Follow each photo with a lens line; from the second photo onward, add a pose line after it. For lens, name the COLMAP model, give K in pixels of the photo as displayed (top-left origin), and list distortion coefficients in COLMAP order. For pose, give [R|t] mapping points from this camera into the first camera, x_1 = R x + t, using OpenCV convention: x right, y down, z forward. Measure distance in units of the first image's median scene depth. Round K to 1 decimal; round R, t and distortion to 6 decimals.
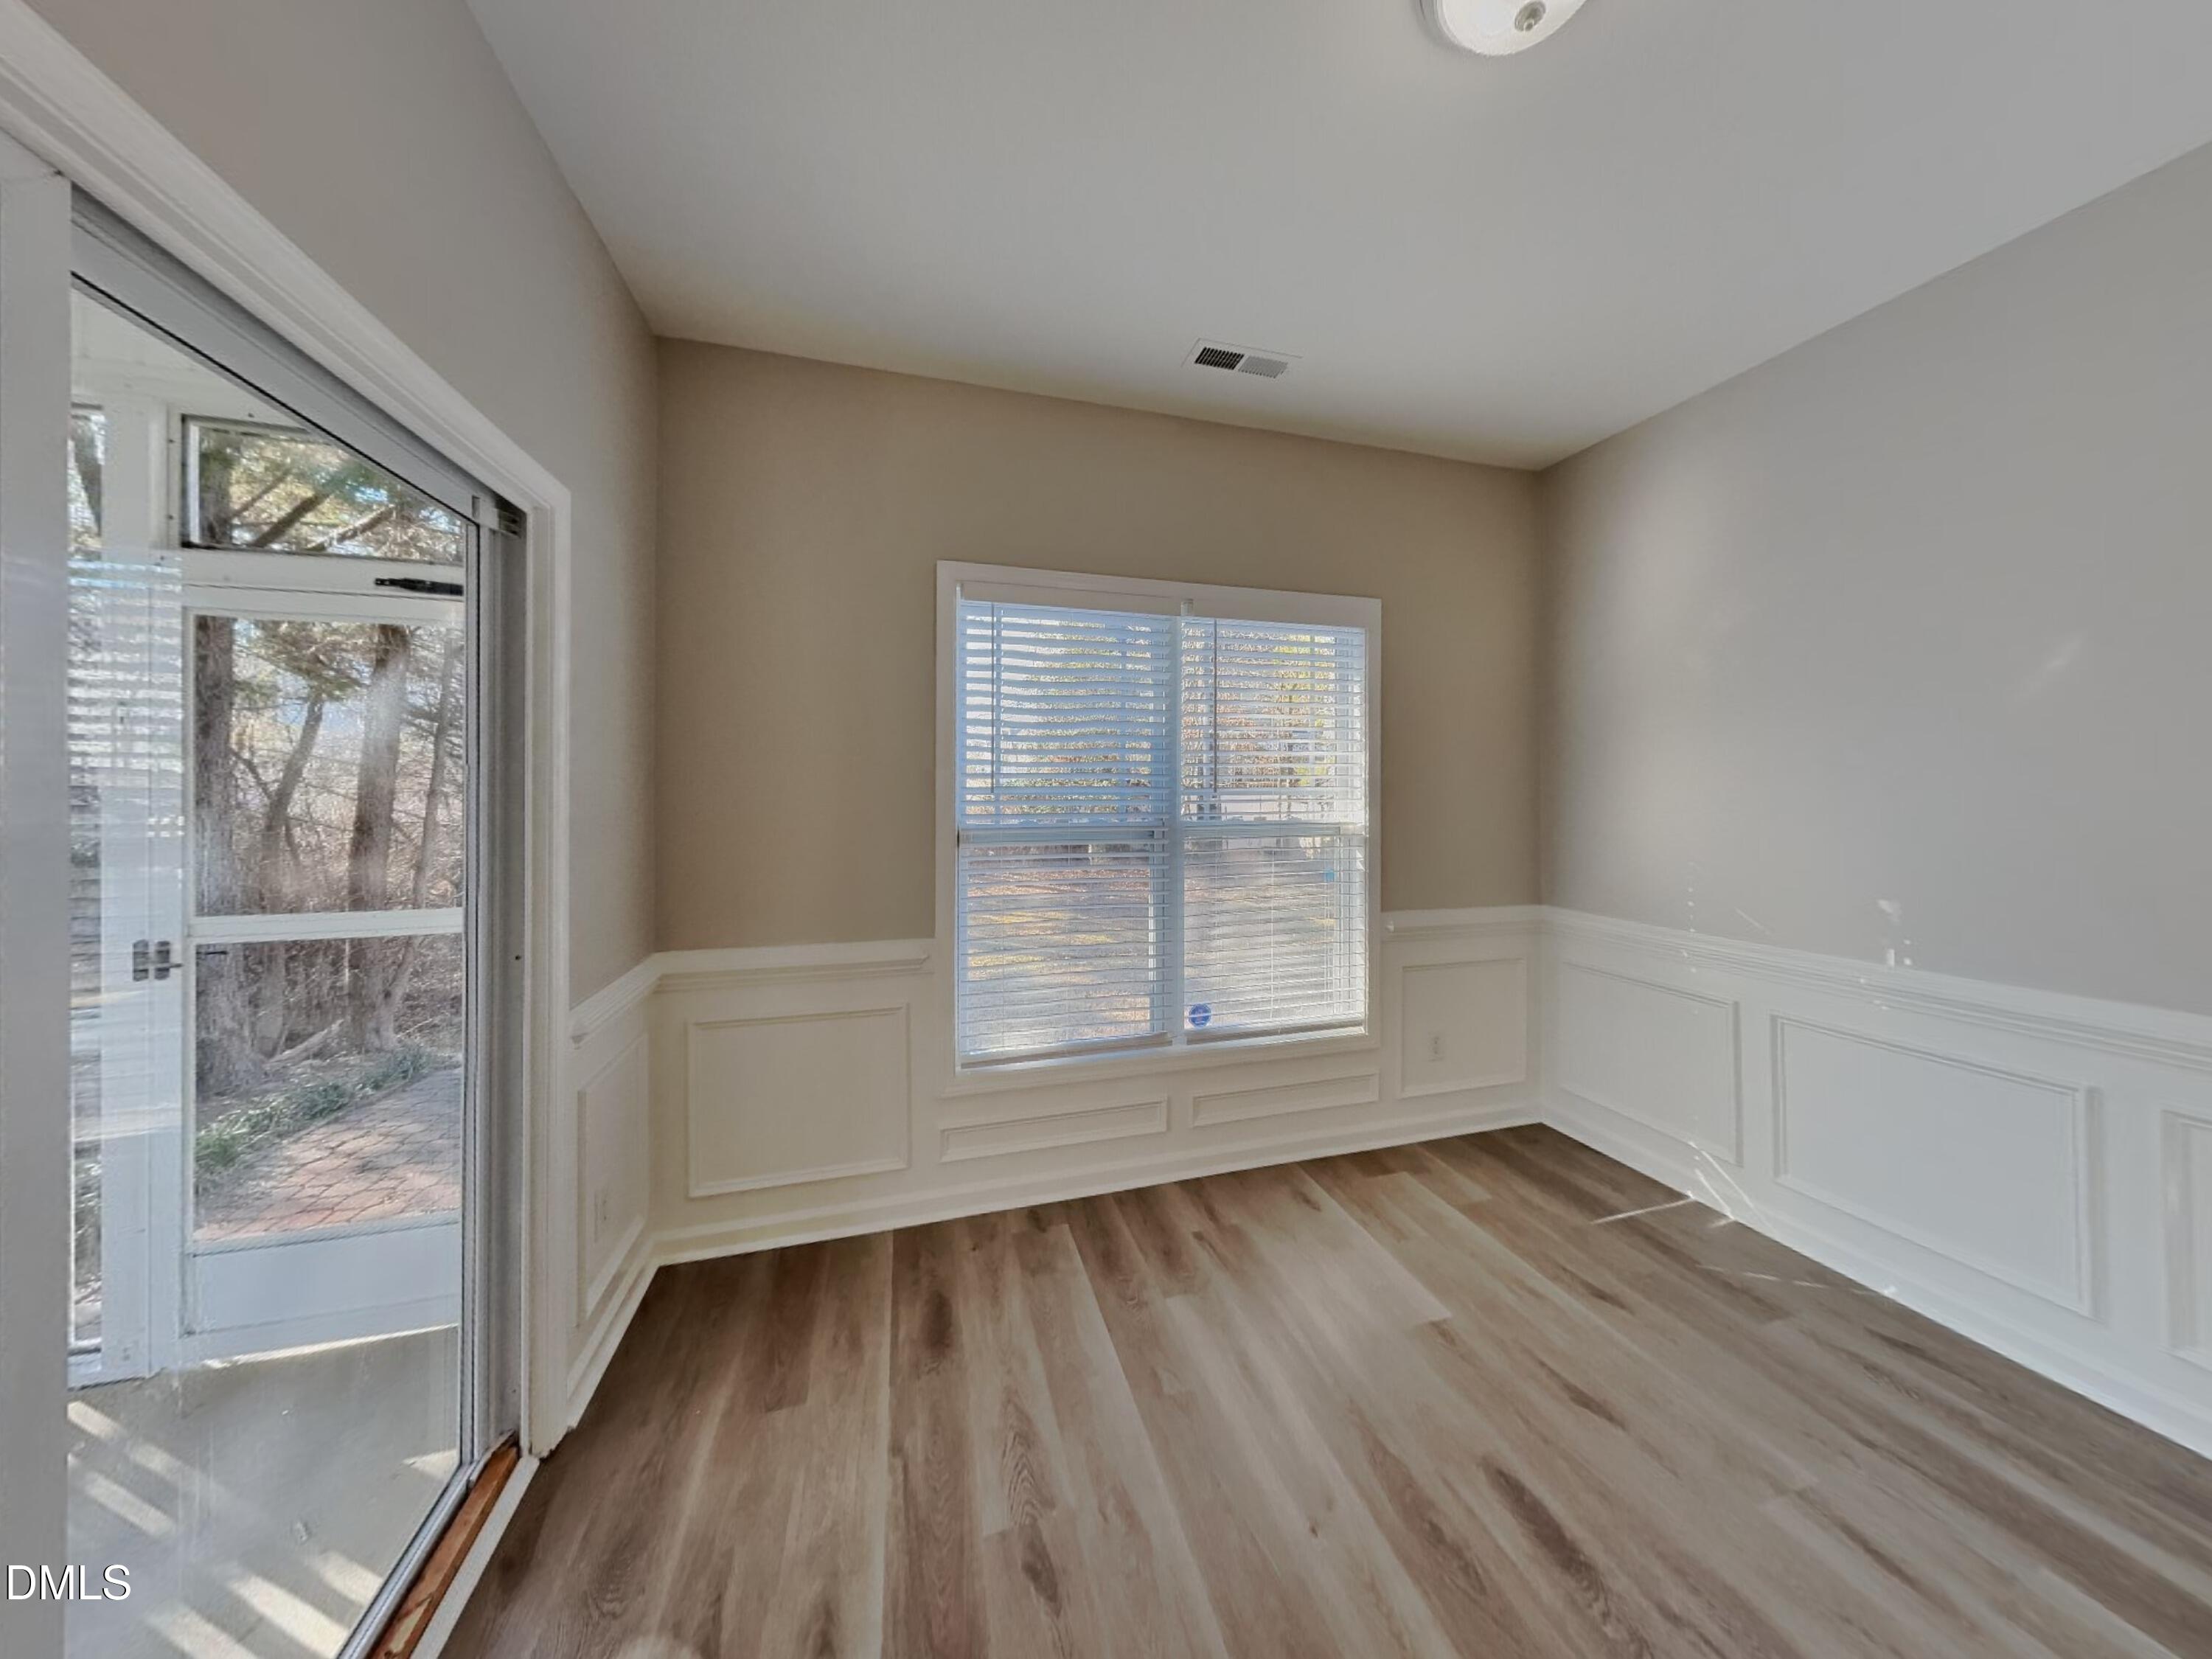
lens RADIAL K [[701.7, 0, 1109.5], [0, 701.7, 783.1], [0, 0, 1]] dist [-0.000706, -0.000003]
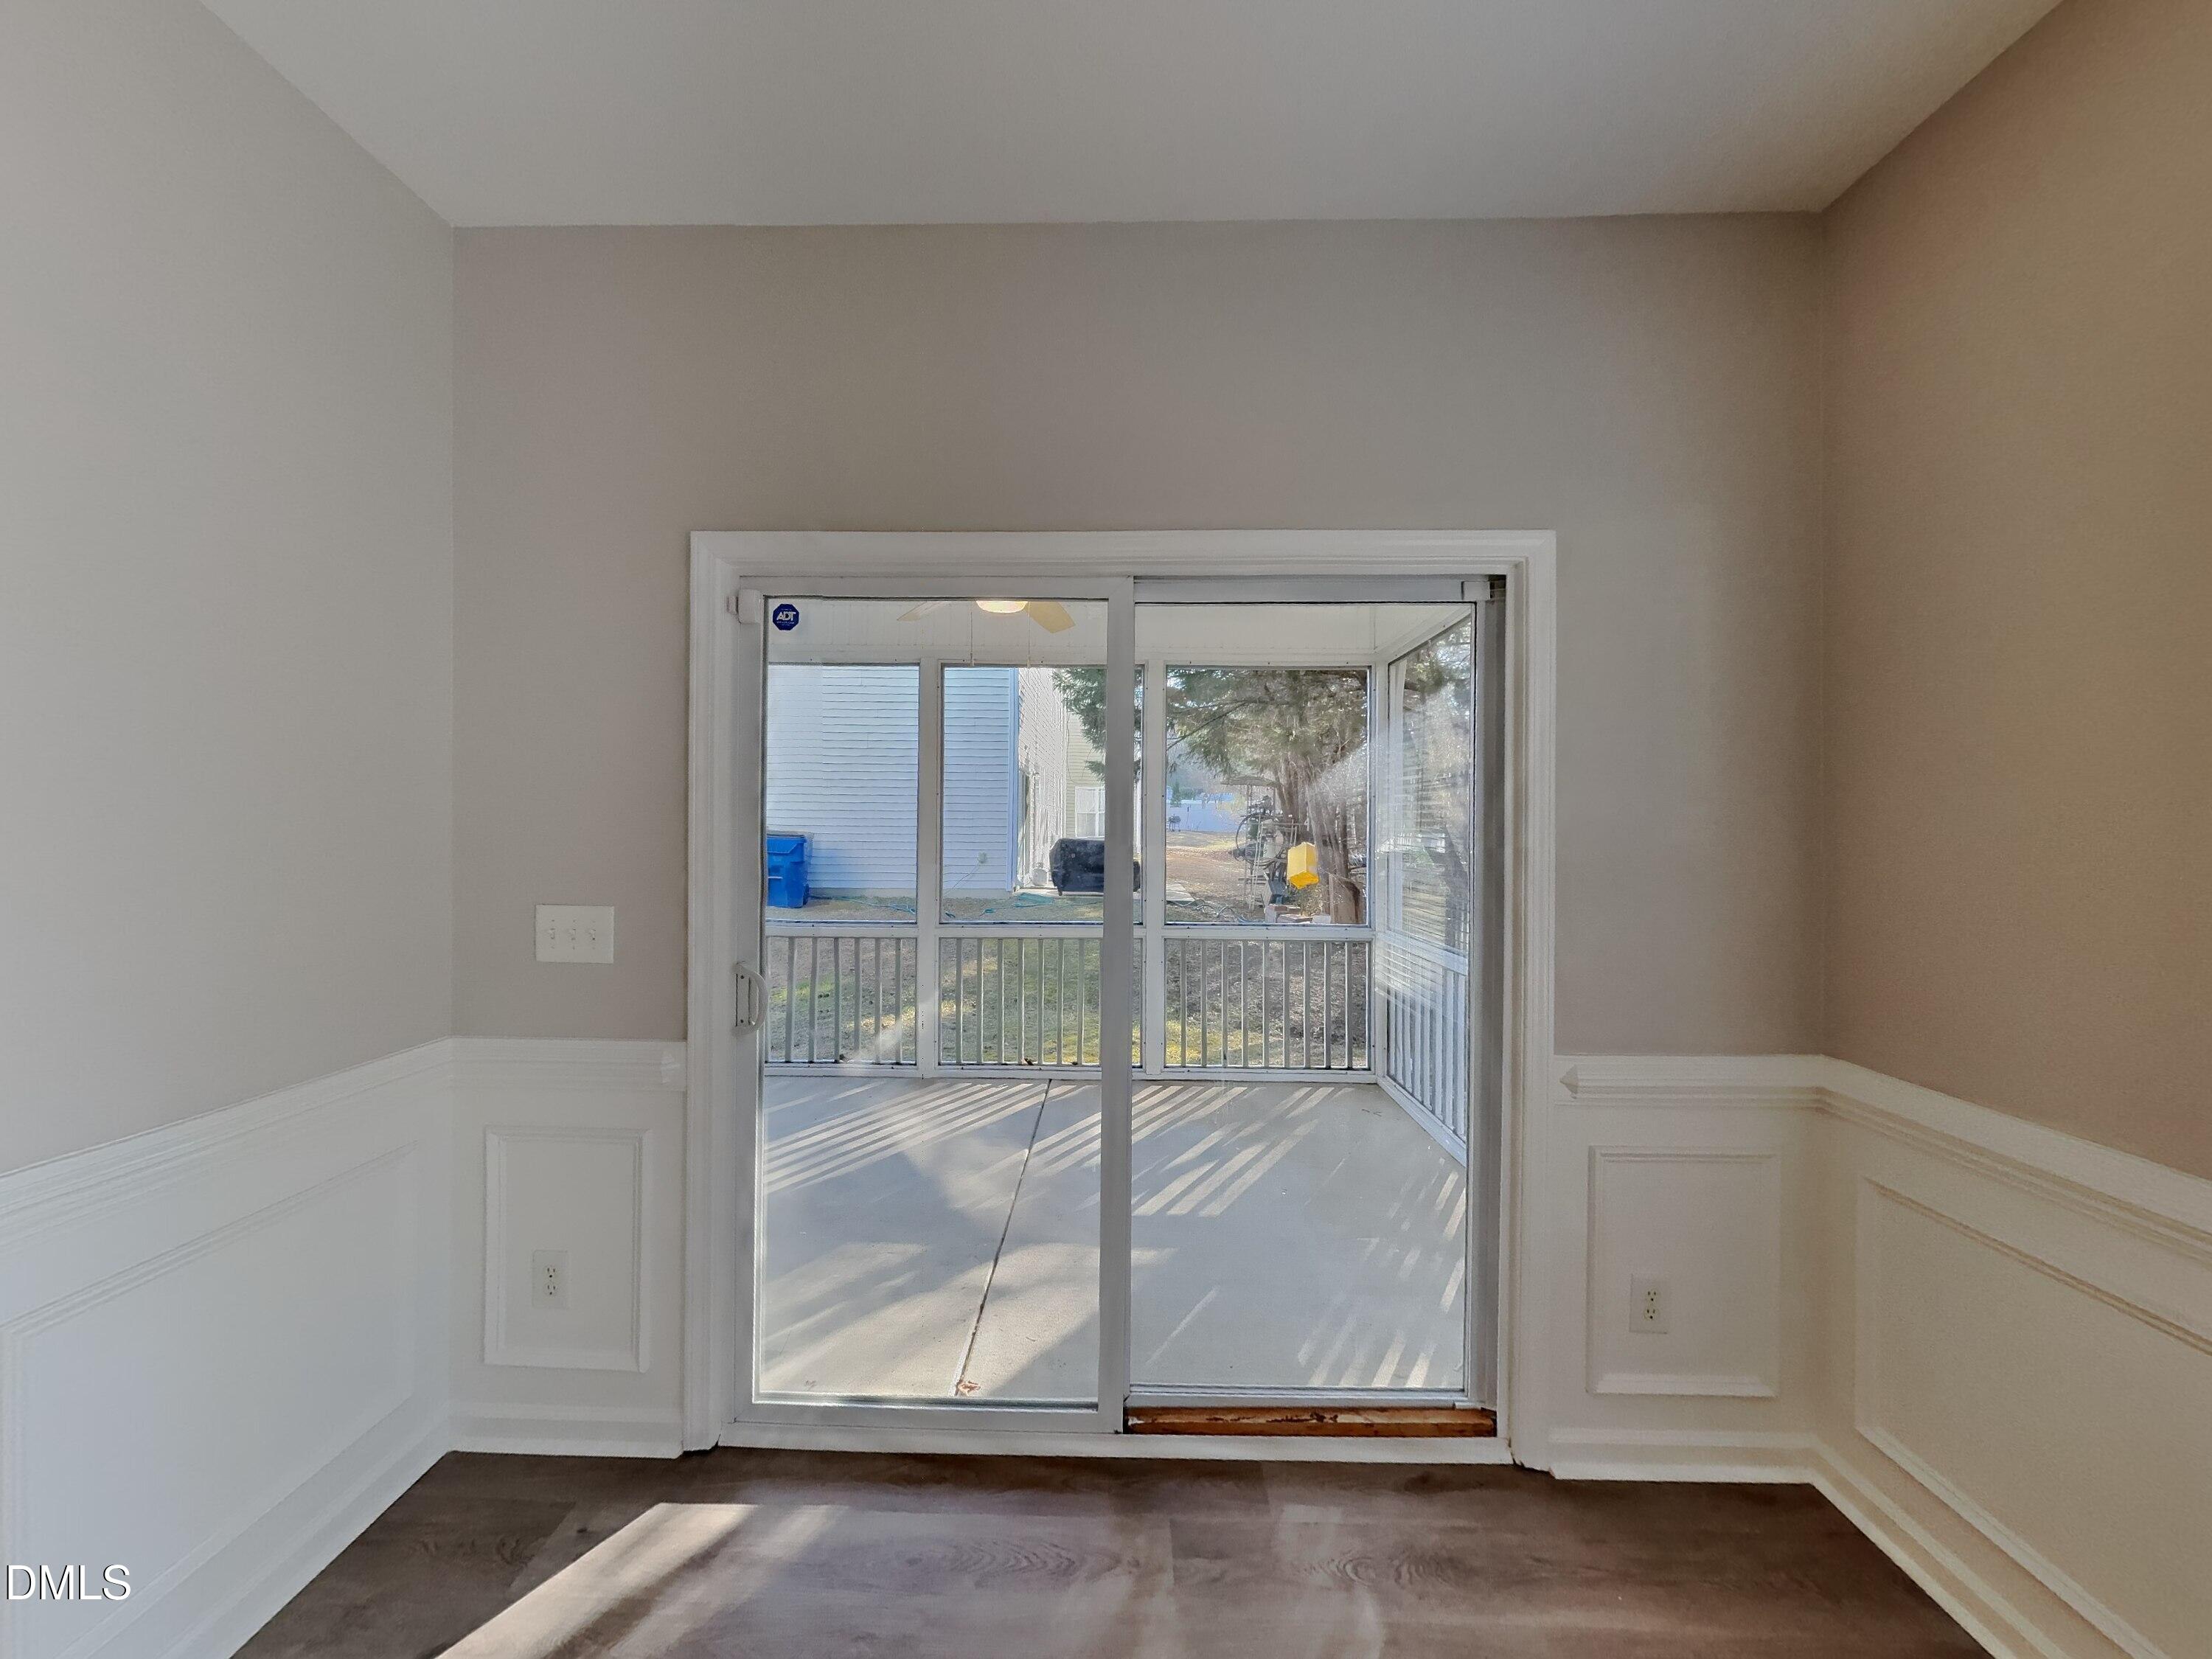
lens RADIAL K [[752.9, 0, 1106.0], [0, 752.9, 829.5], [0, 0, 1]] dist [0.000539, 0.000056]
pose [[-0.308189, -0.000909, -0.951325, 0.327517], [0.005228, 0.999983, -0.002649, 0.005464], [0.951311, -0.005790, -0.308179, 0.542189]]
